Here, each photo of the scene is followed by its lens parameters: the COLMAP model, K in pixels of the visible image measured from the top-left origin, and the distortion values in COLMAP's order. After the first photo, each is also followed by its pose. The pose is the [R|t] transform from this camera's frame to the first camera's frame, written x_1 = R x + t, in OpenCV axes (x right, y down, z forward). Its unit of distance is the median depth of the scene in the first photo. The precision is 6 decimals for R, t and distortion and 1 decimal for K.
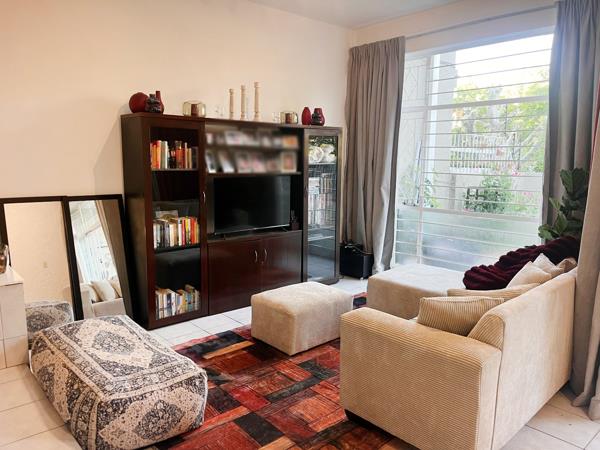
lens RADIAL K [[458.7, 0, 300.0], [0, 458.7, 225.0], [0, 0, 1]] dist [0.004723, -0.004685]
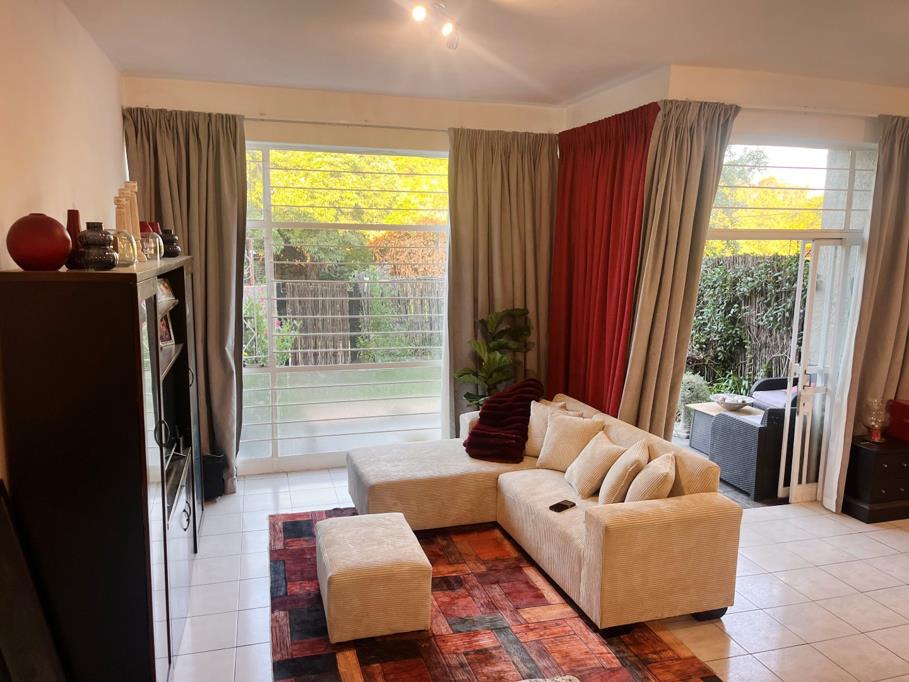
lens RADIAL K [[695.0, 0, 454.5], [0, 695.0, 341.0], [0, 0, 1]] dist [0.004723, -0.004685]
pose [[0.431203, -0.137908, 0.891653, -0.563496], [0.129432, 0.987483, 0.090136, -0.144528], [-0.892923, 0.076541, 0.443656, 0.318558]]
